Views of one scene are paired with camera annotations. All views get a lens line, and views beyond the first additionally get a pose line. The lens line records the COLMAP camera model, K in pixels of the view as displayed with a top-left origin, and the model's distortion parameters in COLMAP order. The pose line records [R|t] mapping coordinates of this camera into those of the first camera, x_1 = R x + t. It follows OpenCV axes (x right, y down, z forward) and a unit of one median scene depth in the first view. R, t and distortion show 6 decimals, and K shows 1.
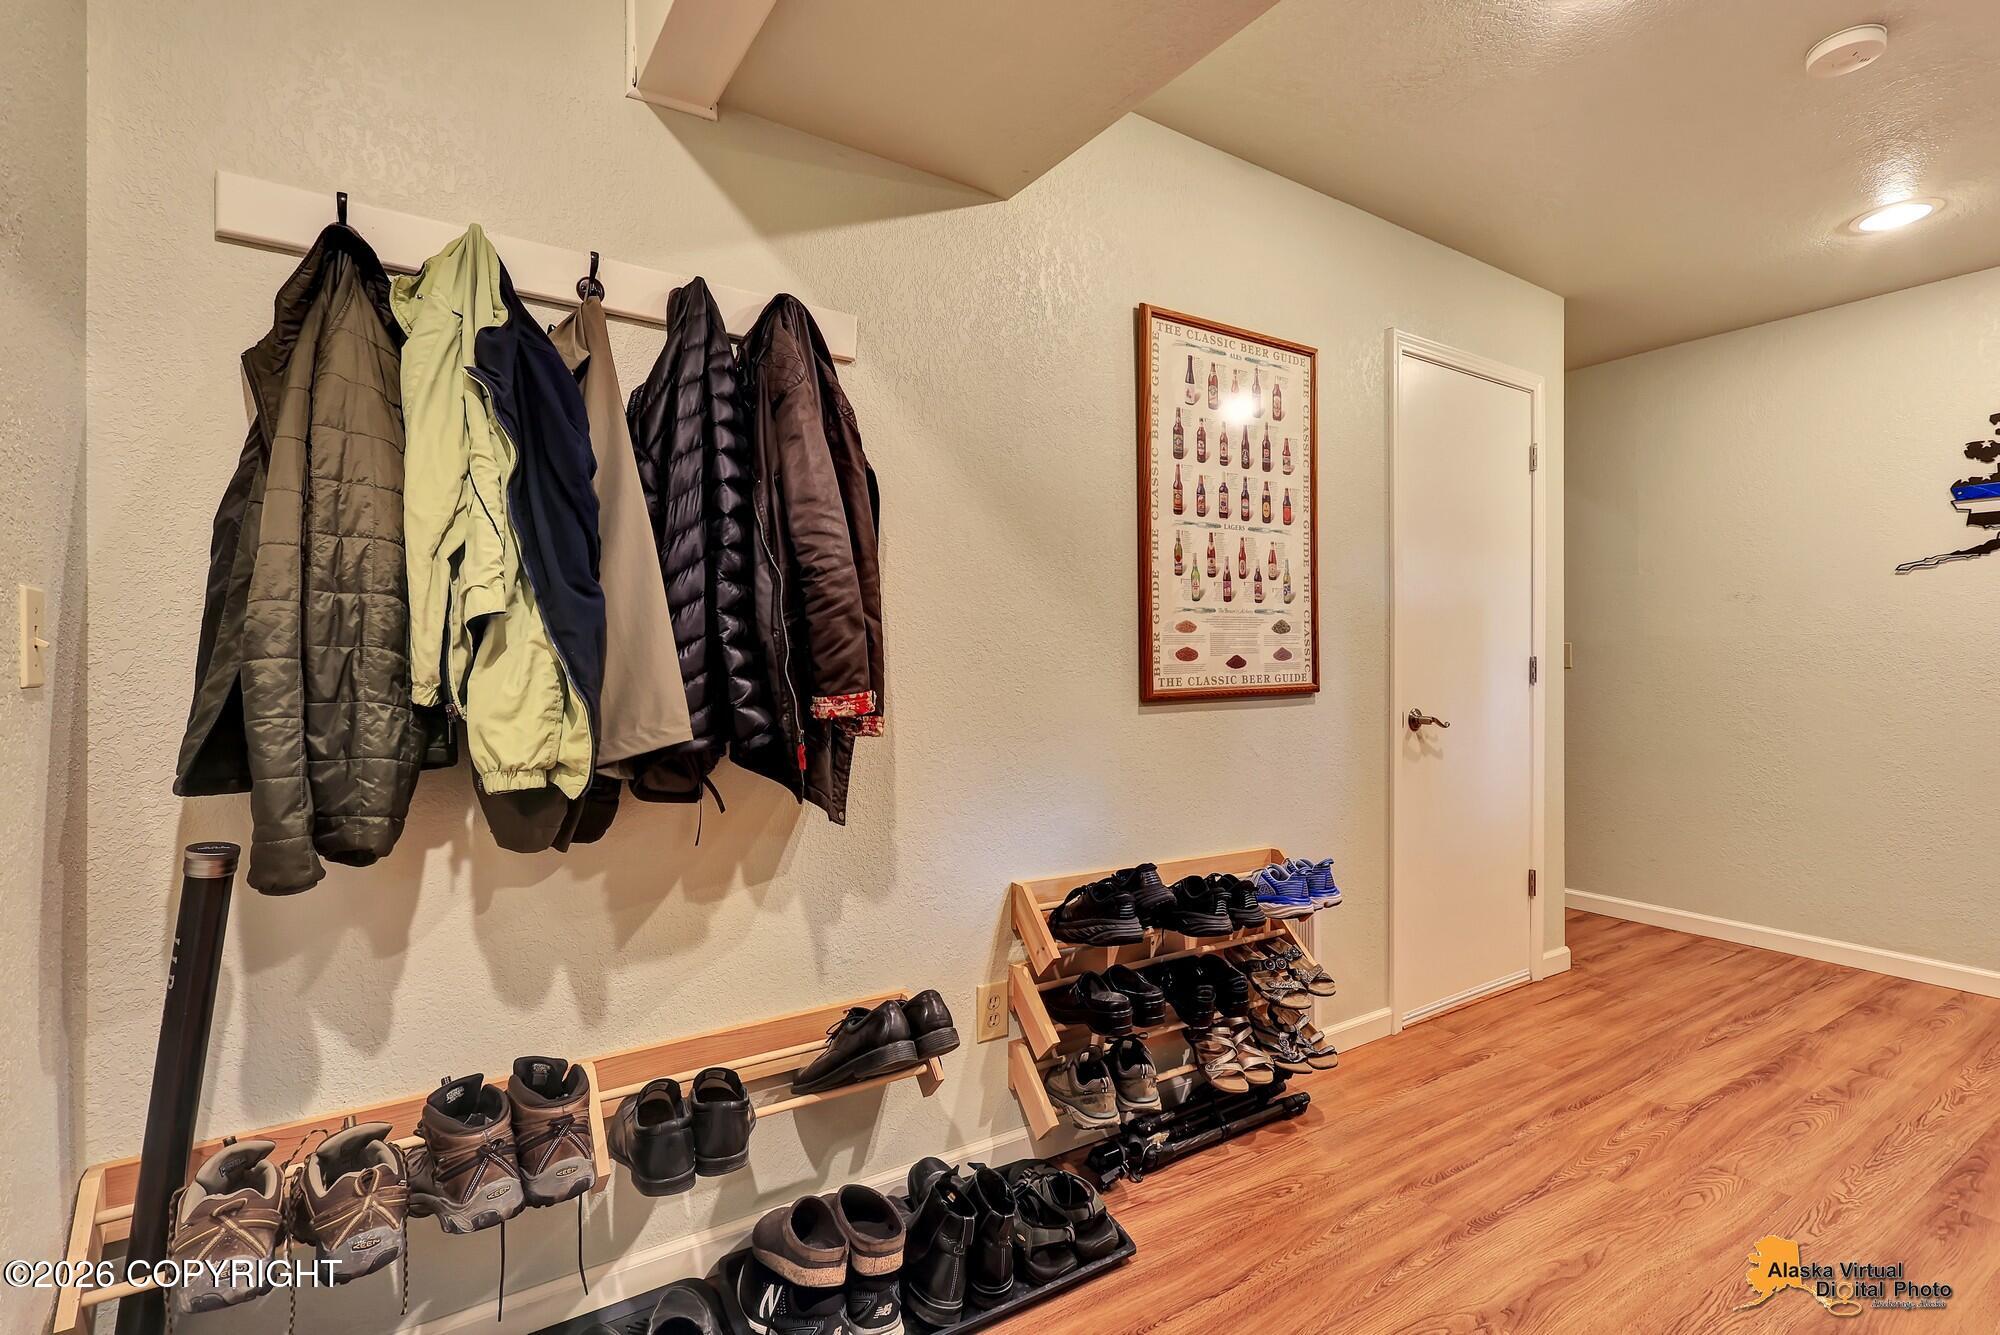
lens RADIAL K [[923.6, 0, 987.7], [0, 923.6, 663.4], [0, 0, 1]] dist [0.002583, -0.000425]
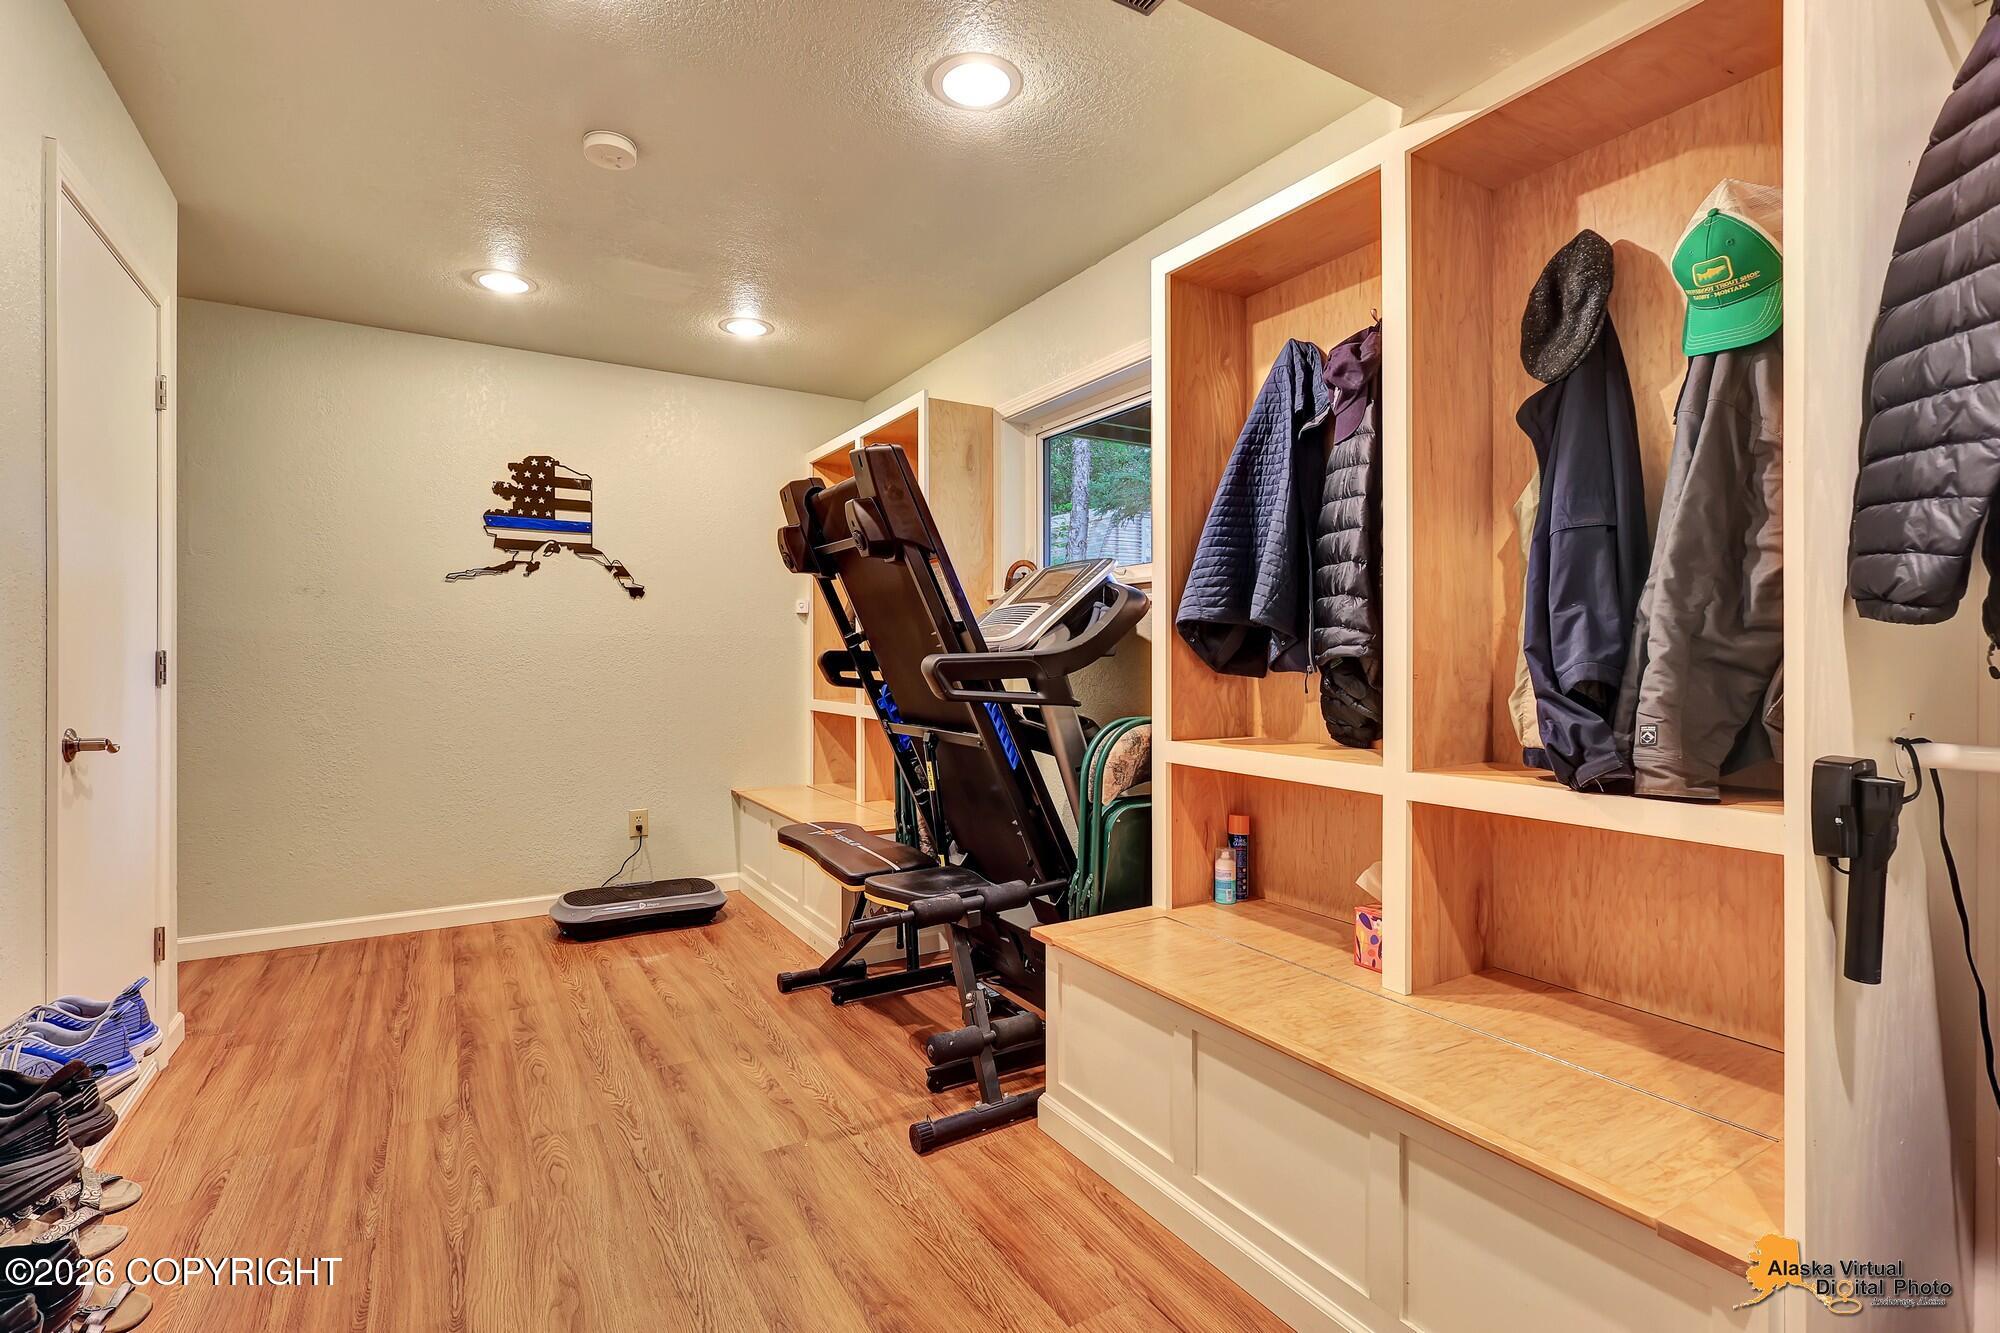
lens RADIAL K [[923.6, 0, 987.0], [0, 923.6, 659.8], [0, 0, 1]] dist [0.002583, -0.000425]
pose [[0.036889, -0.003527, 0.999313, -0.205144], [0.000408, 0.999994, 0.003514, -0.002714], [-0.999319, 0.000278, 0.036891, 0.374391]]
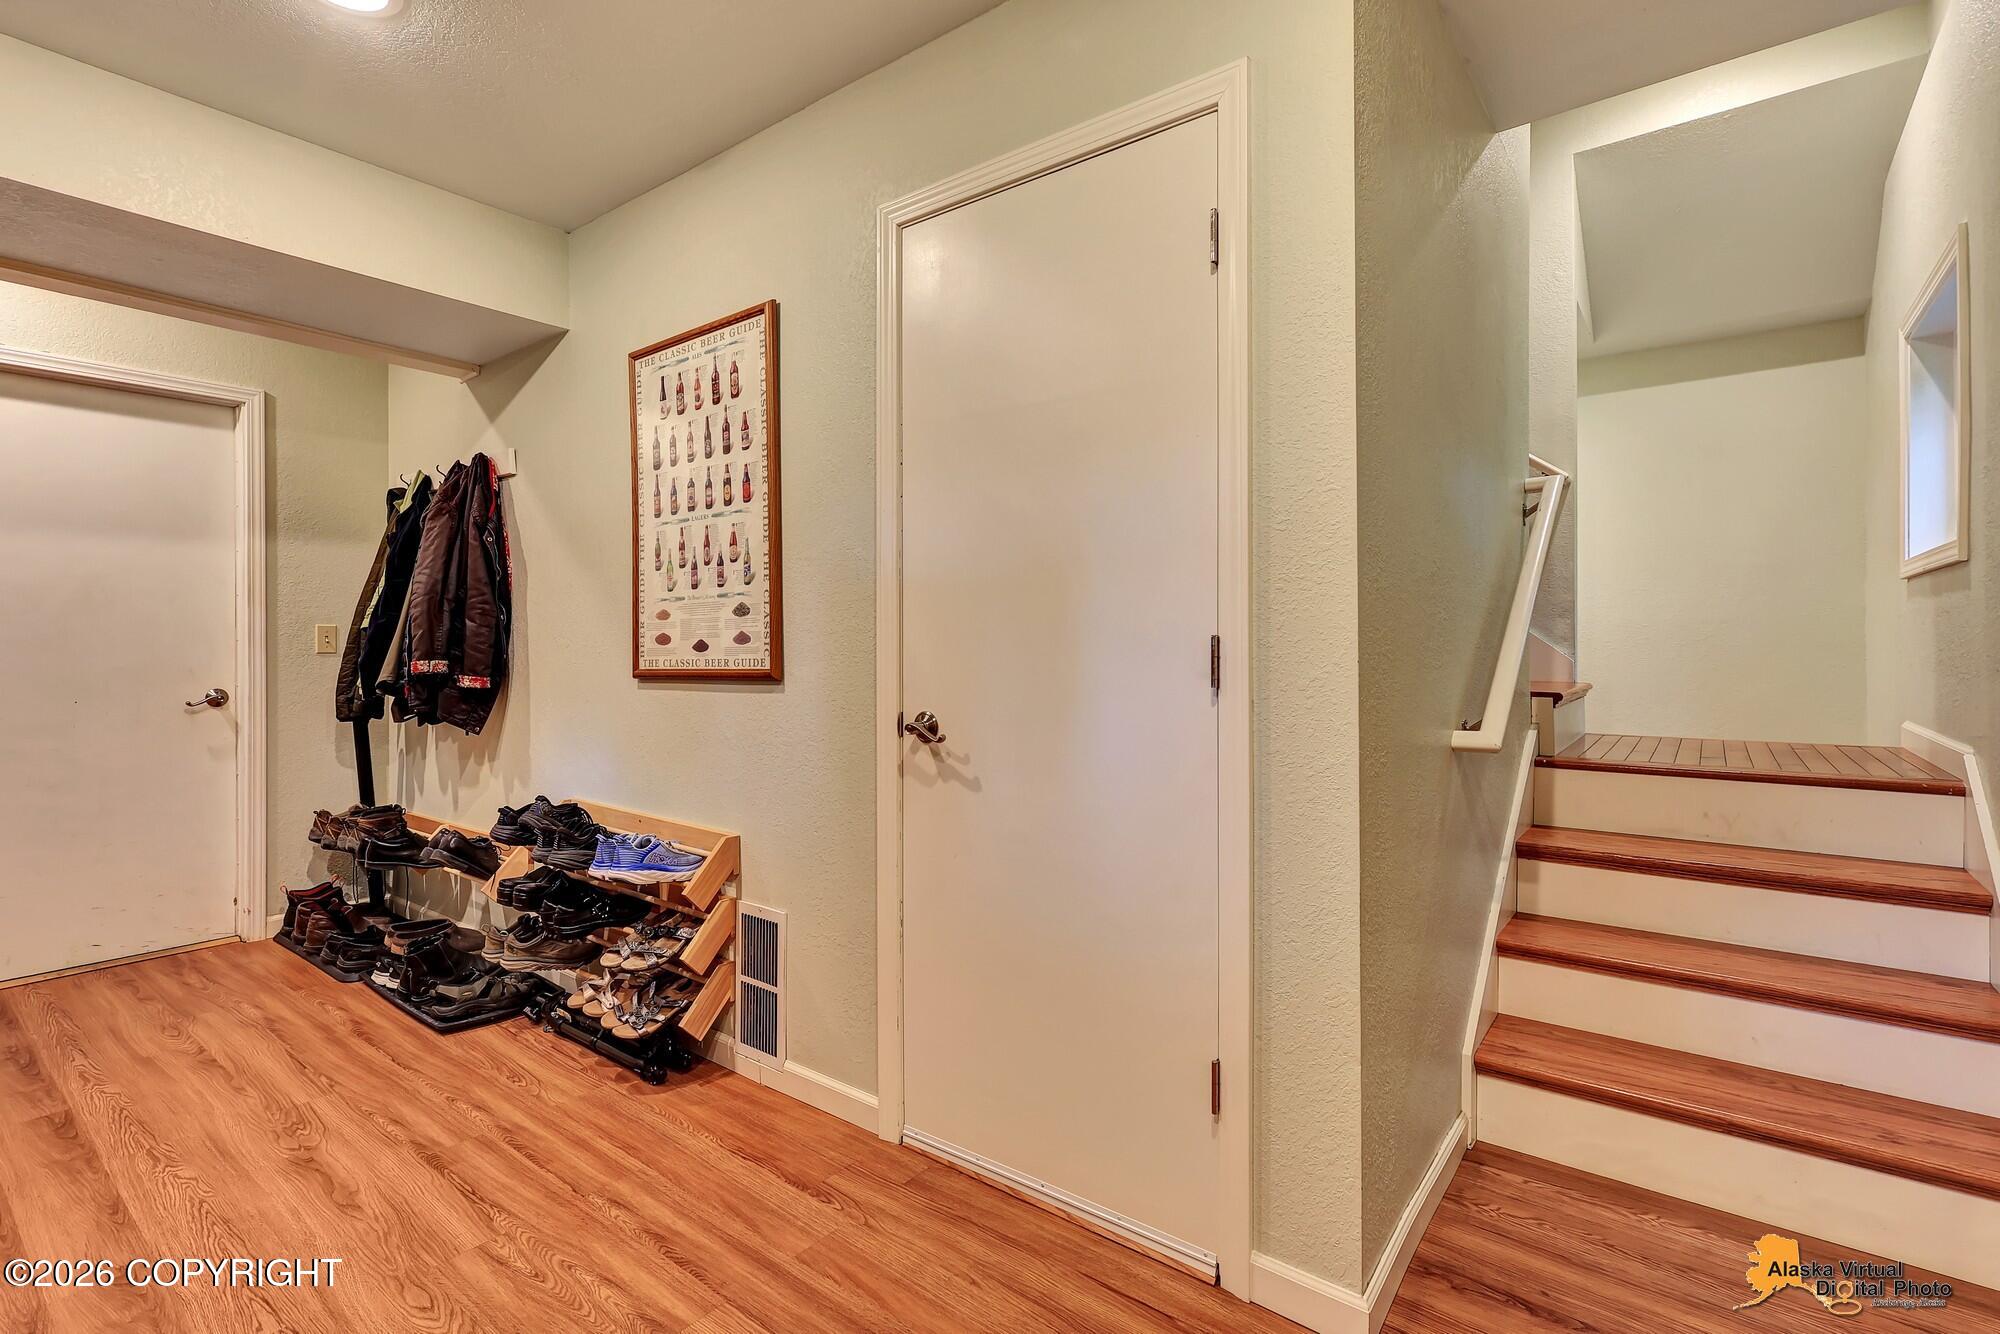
lens RADIAL K [[923.6, 0, 987.9], [0, 923.6, 634.4], [0, 0, 1]] dist [0.002583, -0.000425]
pose [[0.332825, -0.004923, -0.942976, 1.351194], [0.004491, 0.999983, -0.003635, -0.009074], [0.942978, -0.003026, 0.332841, 0.948486]]
